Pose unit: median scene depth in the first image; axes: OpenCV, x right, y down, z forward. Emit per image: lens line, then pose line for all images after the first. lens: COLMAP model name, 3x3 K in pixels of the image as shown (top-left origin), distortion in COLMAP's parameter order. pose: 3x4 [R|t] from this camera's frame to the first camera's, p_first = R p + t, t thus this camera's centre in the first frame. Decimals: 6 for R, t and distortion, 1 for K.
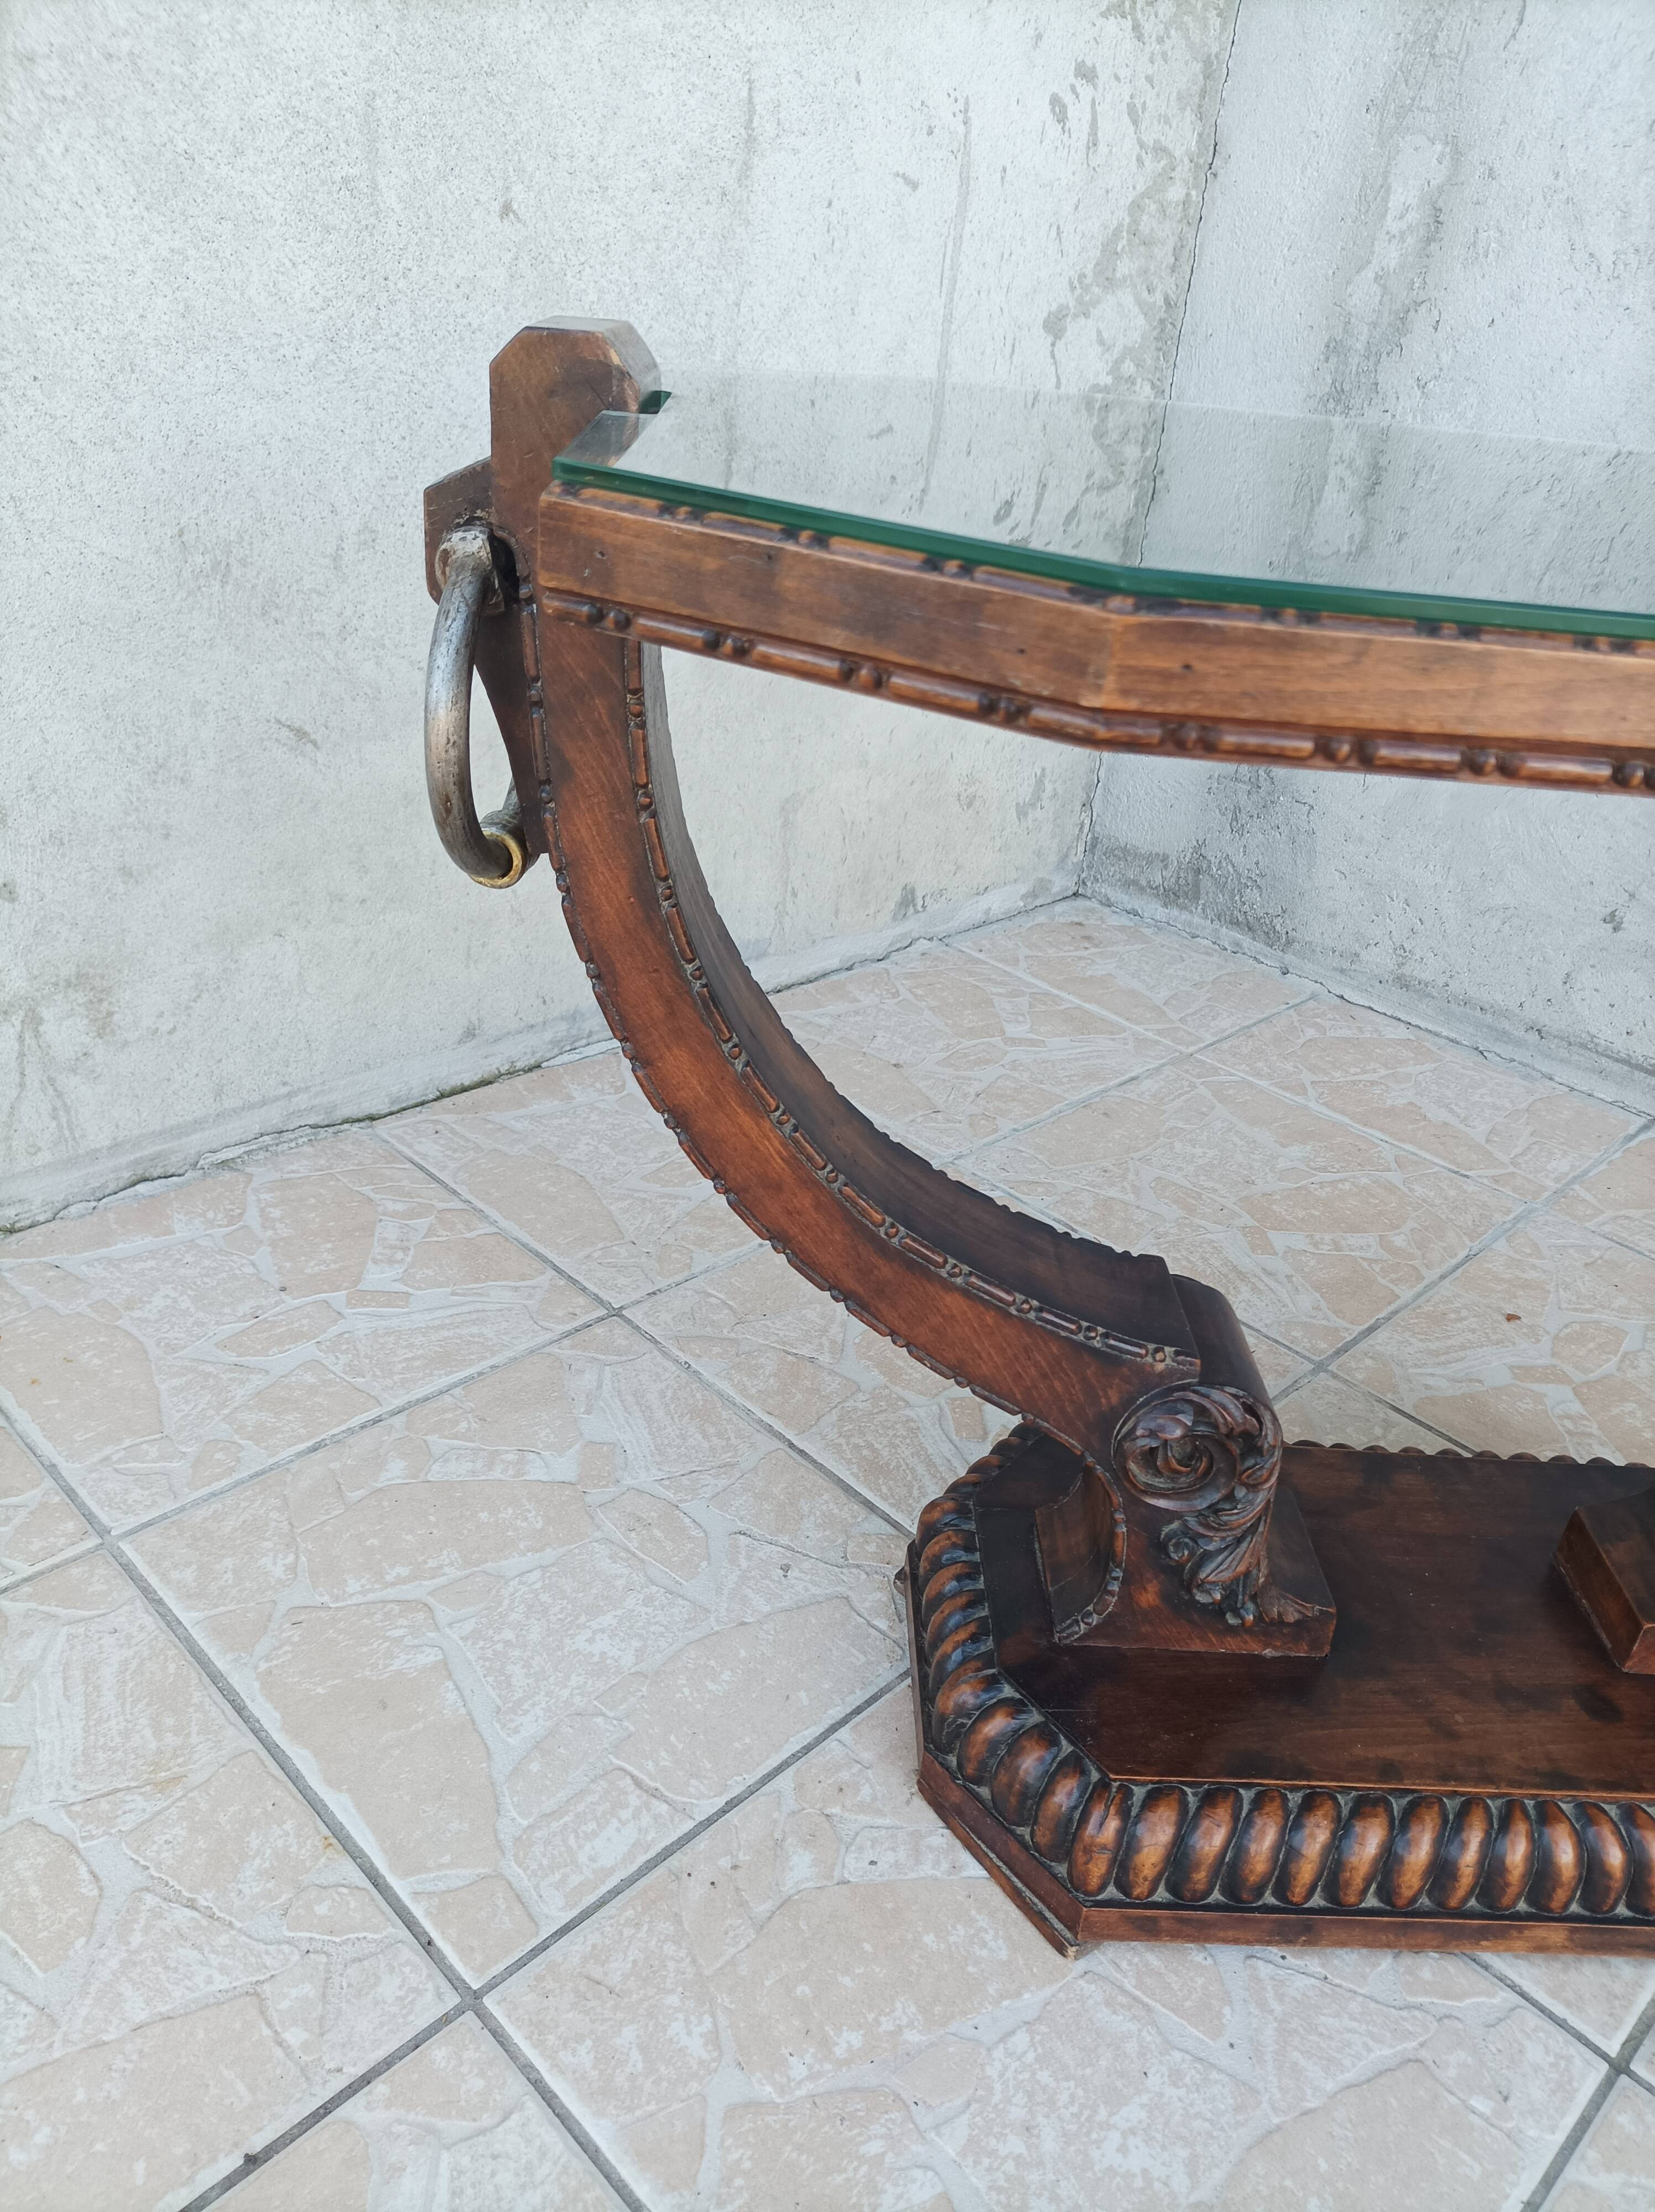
lens RADIAL K [[1631.1, 0, 824.8], [0, 1631.1, 1116.0], [0, 0, 1]] dist [0.014466, -0.009173]
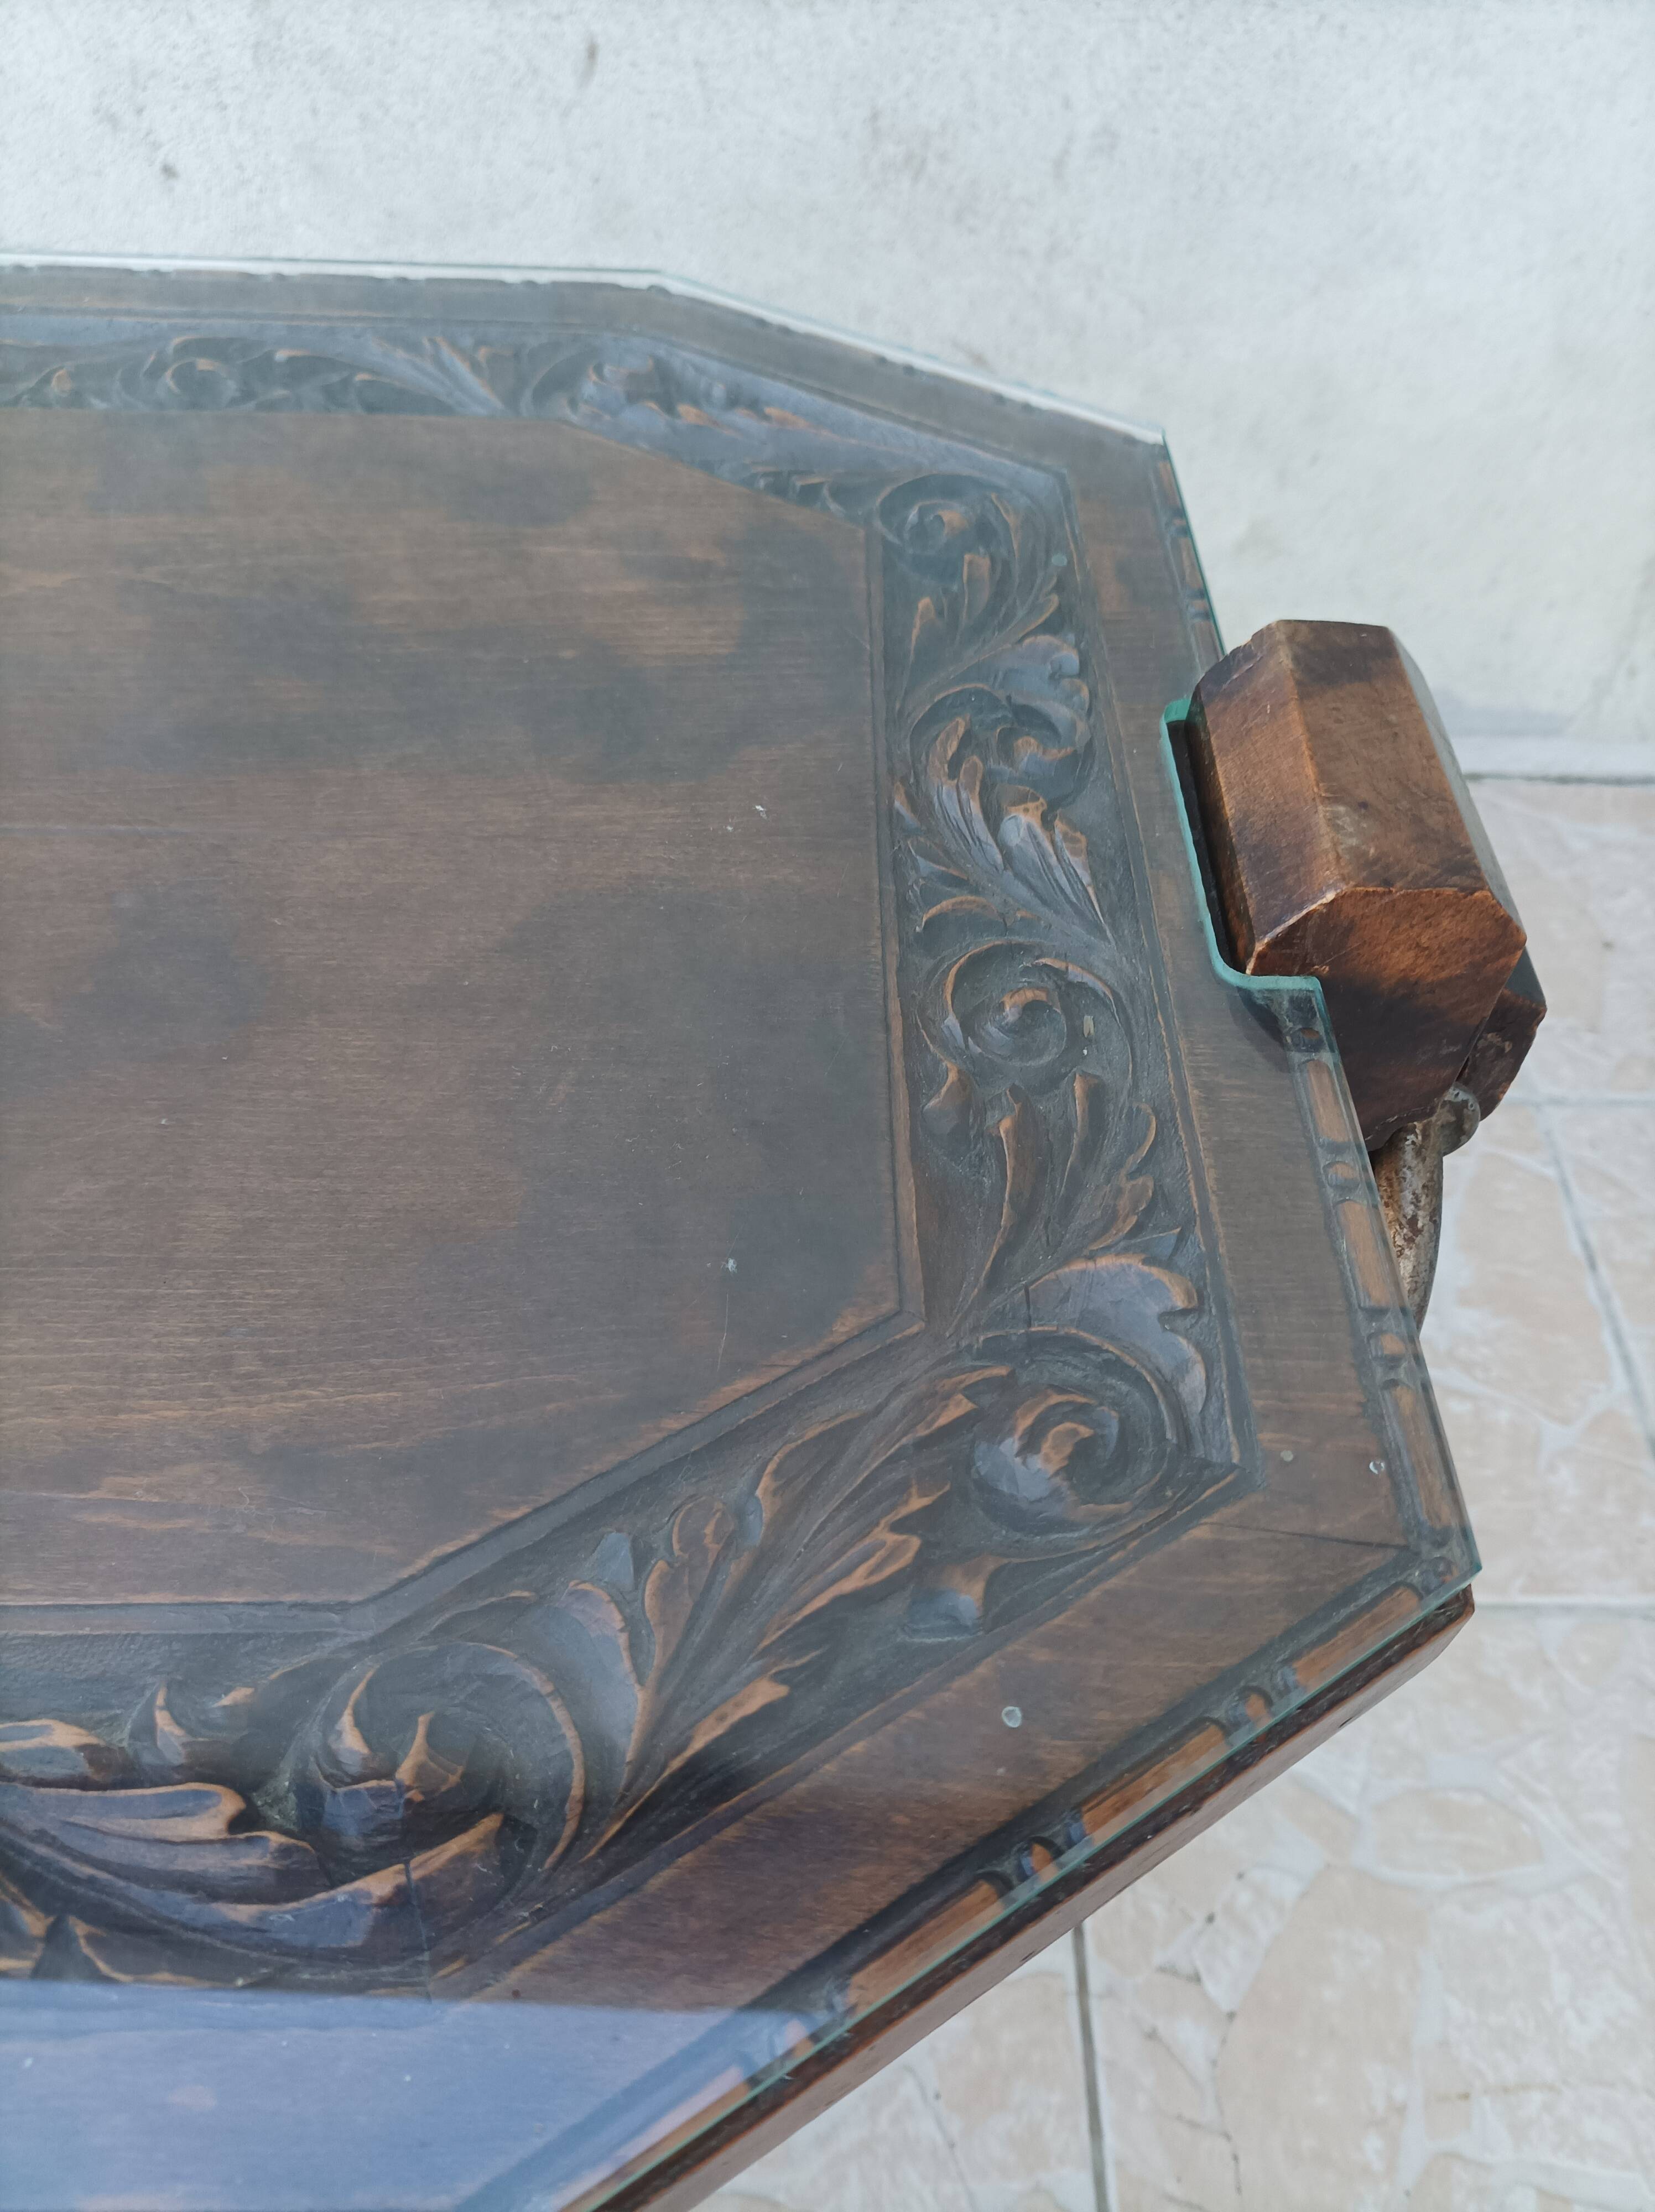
lens RADIAL K [[1631.1, 0, 860.4], [0, 1631.1, 1093.8], [0, 0, 1]] dist [0.014466, -0.009173]
pose [[0.714836, 0.496273, -0.492670, 0.302419], [-0.306649, 0.855634, 0.416961, -0.266286], [0.628471, -0.146981, 0.763819, 0.229521]]
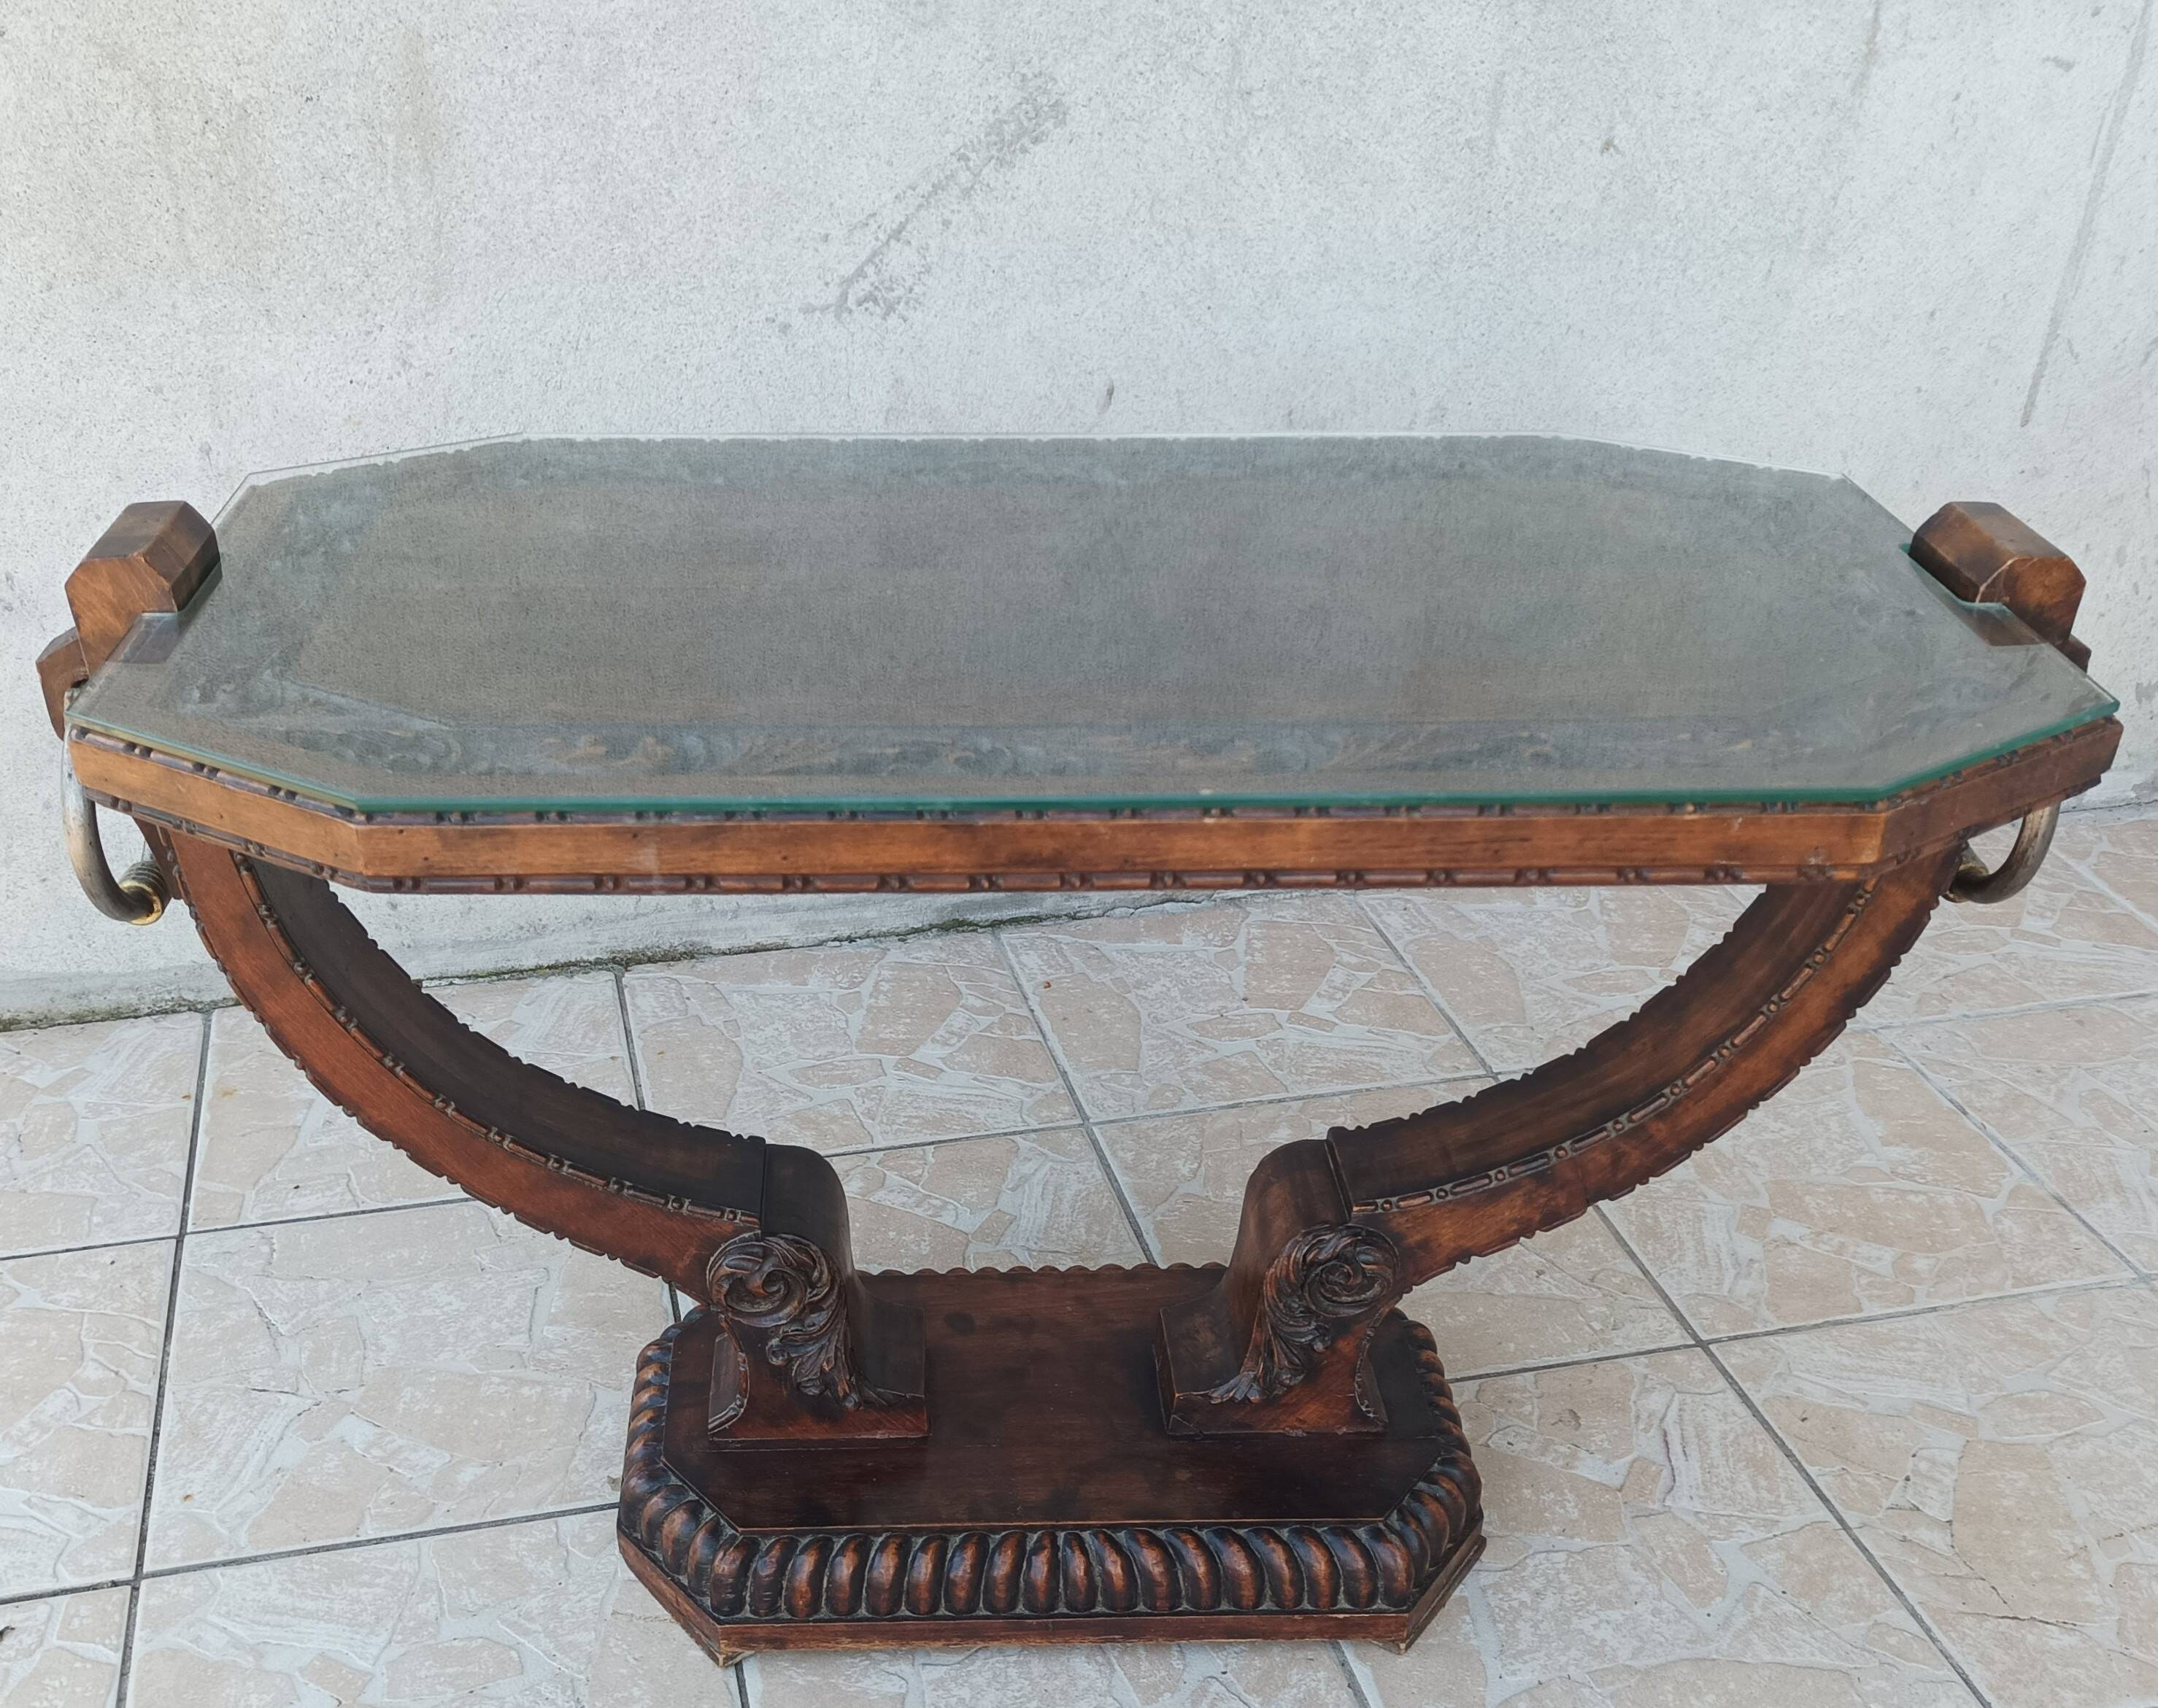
lens RADIAL K [[2129.4, 0, 936.9], [0, 2129.4, 1081.0], [0, 0, 1]] dist [0.017190, 0.000000]
pose [[0.839822, 0.223042, -0.494926, 0.332573], [-0.191520, 0.974808, 0.114321, 0.024815], [0.507956, -0.001221, 0.861382, -0.614549]]
